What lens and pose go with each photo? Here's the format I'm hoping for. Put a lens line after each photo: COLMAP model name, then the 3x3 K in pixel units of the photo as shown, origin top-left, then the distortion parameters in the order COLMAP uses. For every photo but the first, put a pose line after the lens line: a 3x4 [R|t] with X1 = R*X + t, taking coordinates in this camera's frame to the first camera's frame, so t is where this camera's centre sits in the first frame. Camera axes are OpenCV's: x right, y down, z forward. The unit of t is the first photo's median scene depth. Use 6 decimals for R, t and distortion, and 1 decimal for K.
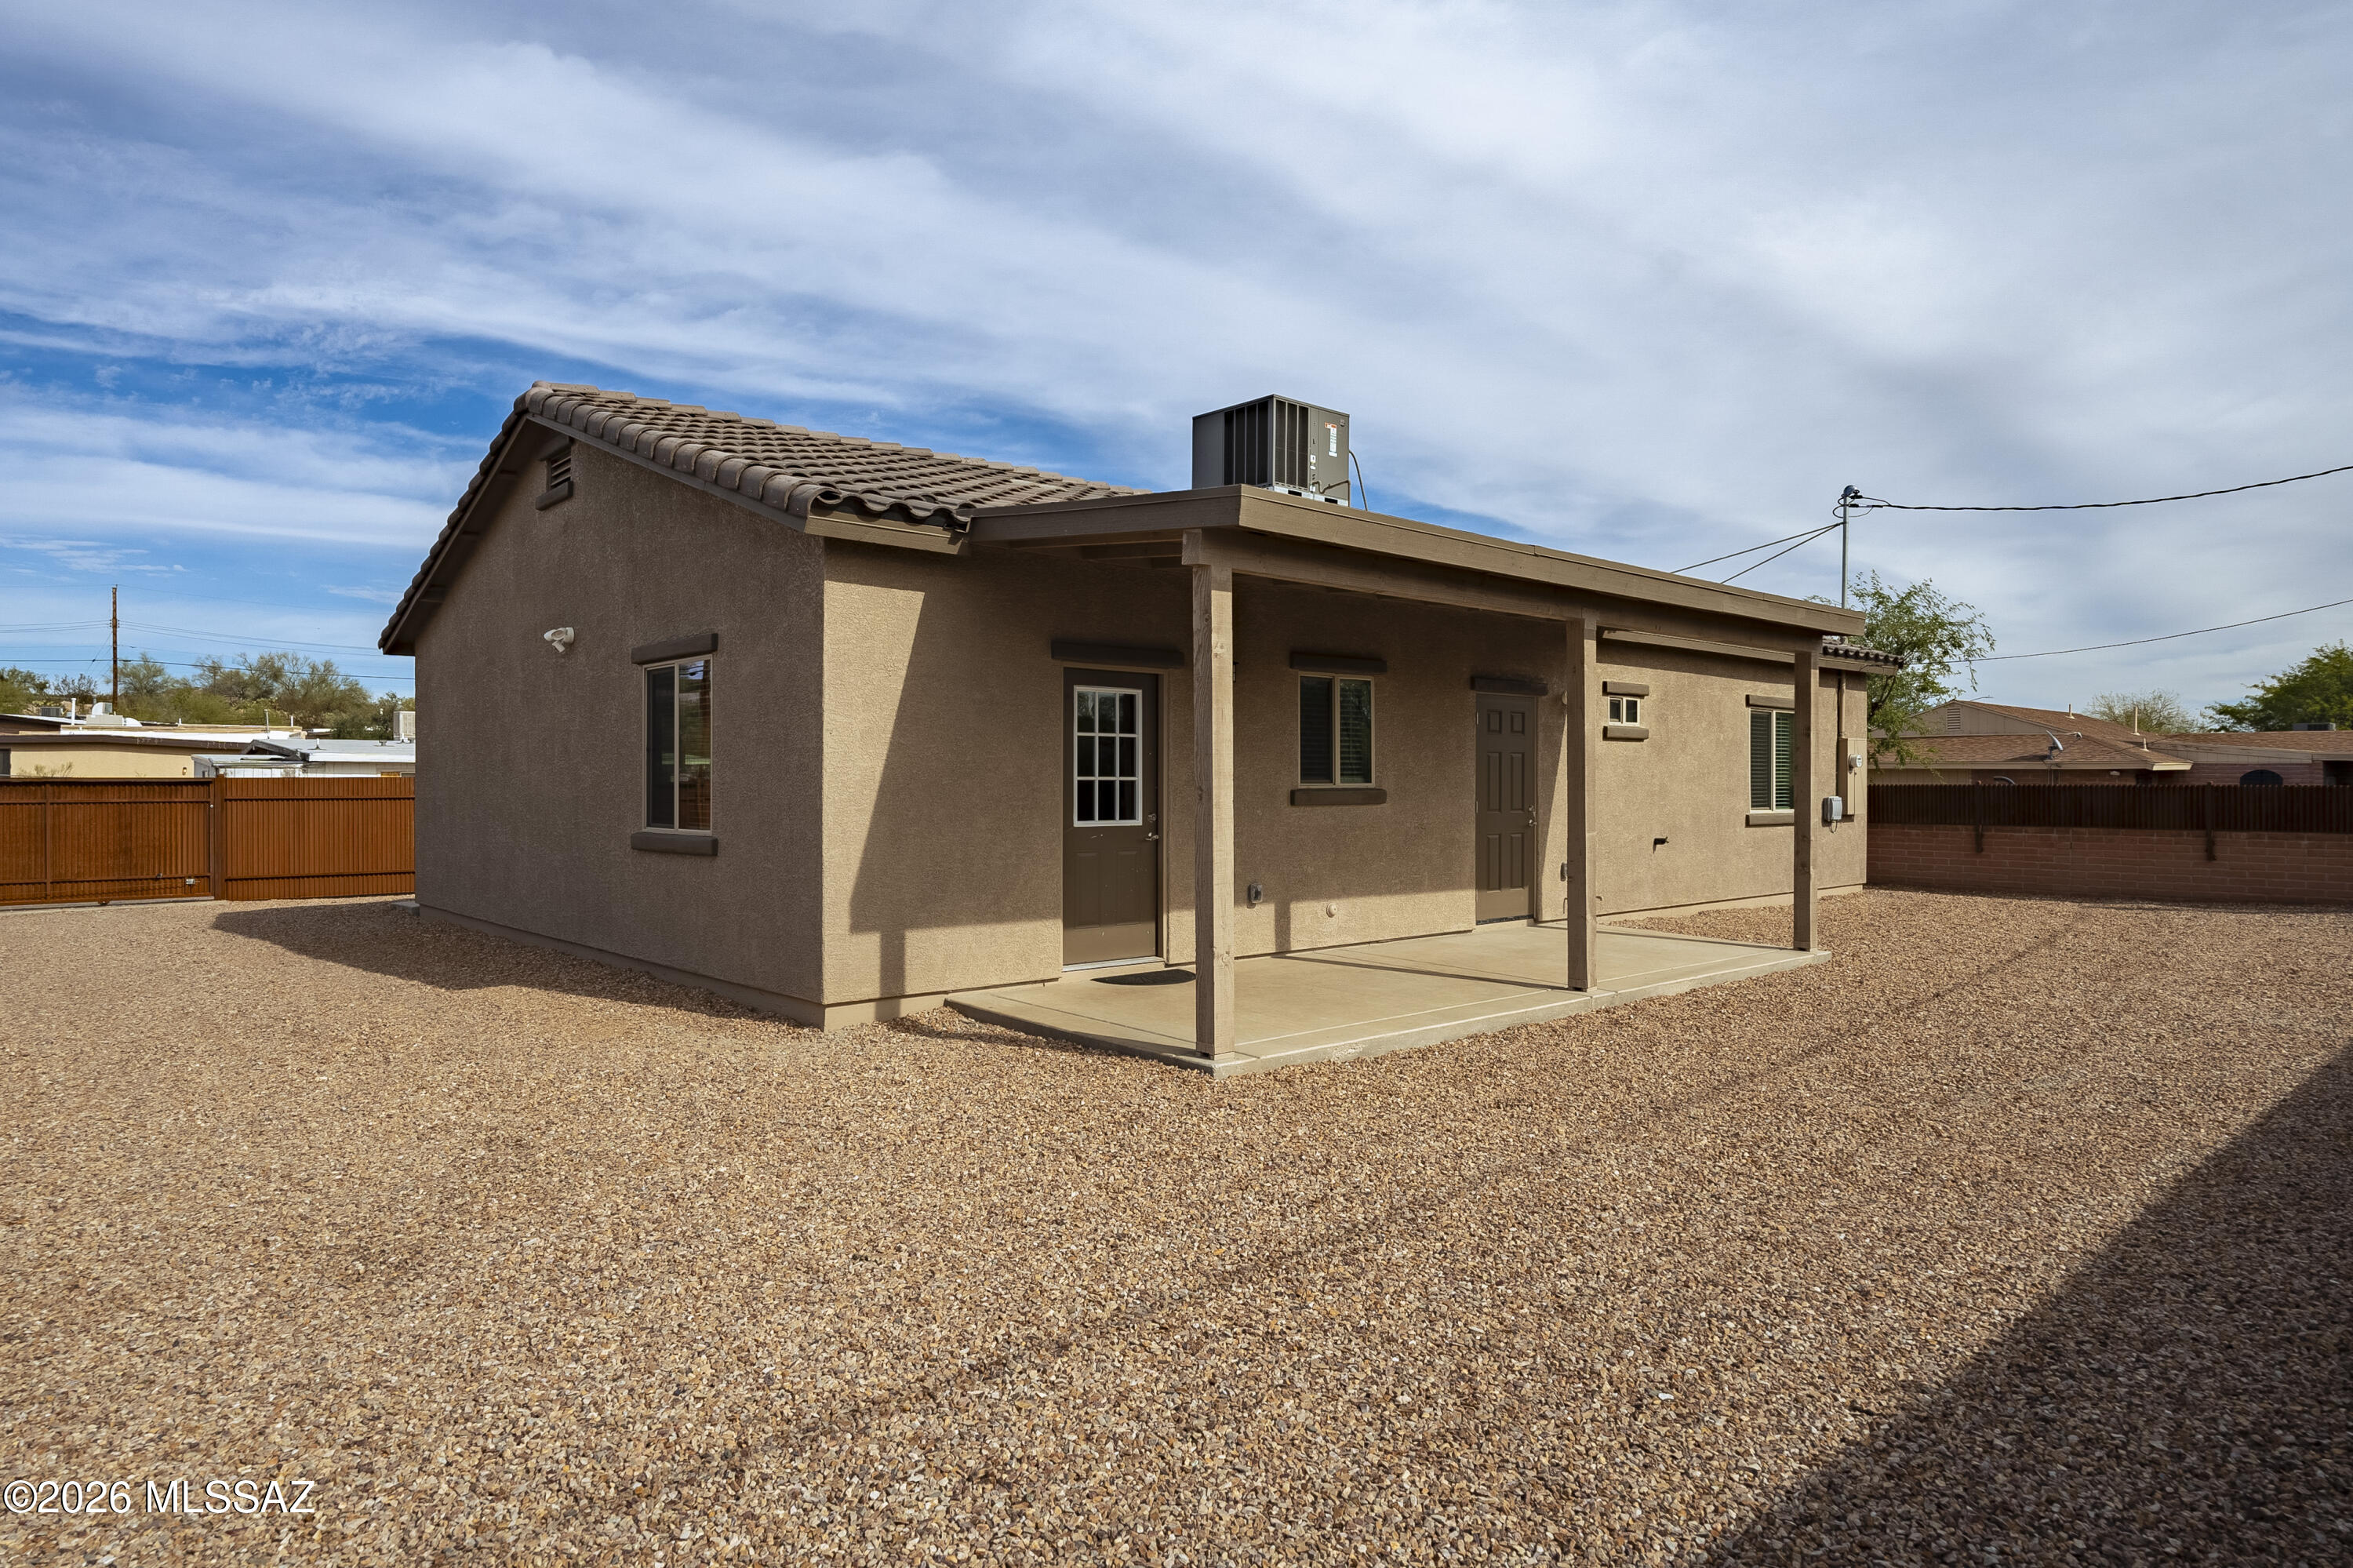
lens RADIAL K [[1456.9, 0, 1178.9], [0, 1456.9, 800.2], [0, 0, 1]] dist [-0.004649, 0.001553]
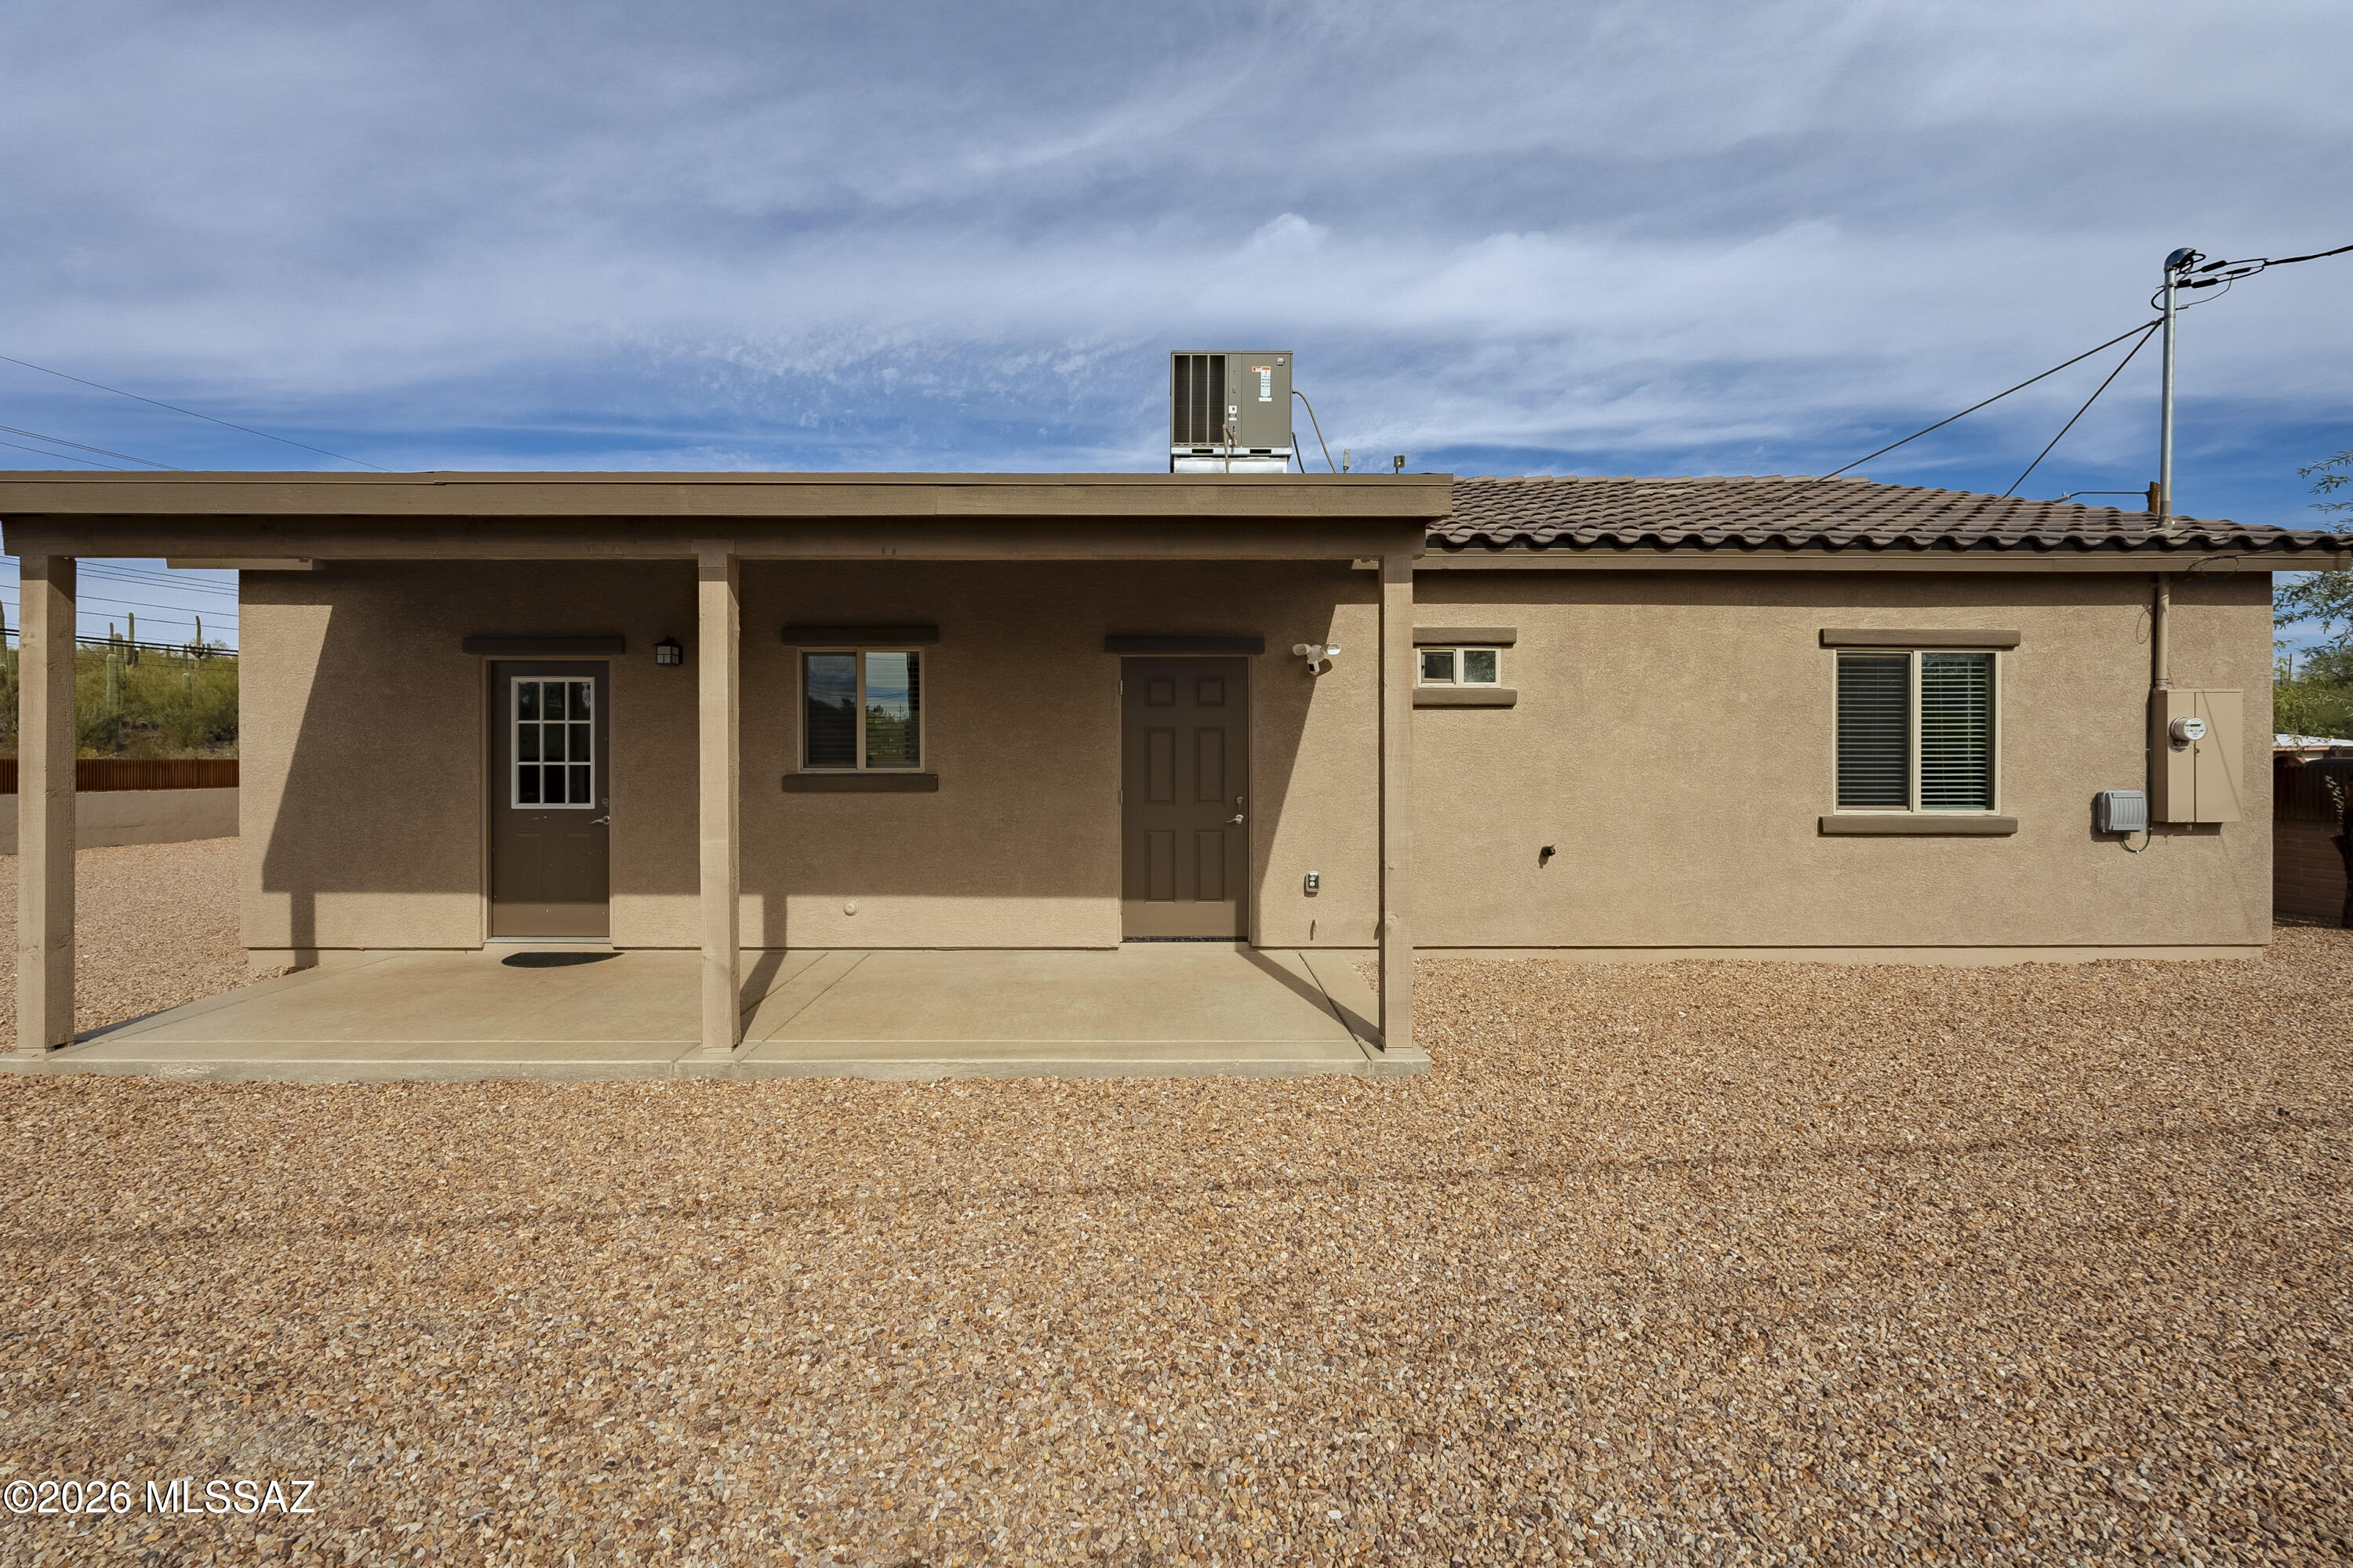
lens RADIAL K [[1054.3, 0, 1171.7], [0, 1054.3, 765.2], [0, 0, 1]] dist [-0.004191, 0.001259]
pose [[0.732693, 0.008292, -0.680509, 0.563465], [-0.007229, 0.999964, 0.004402, -0.014376], [0.680521, 0.001695, 0.732727, 0.529928]]
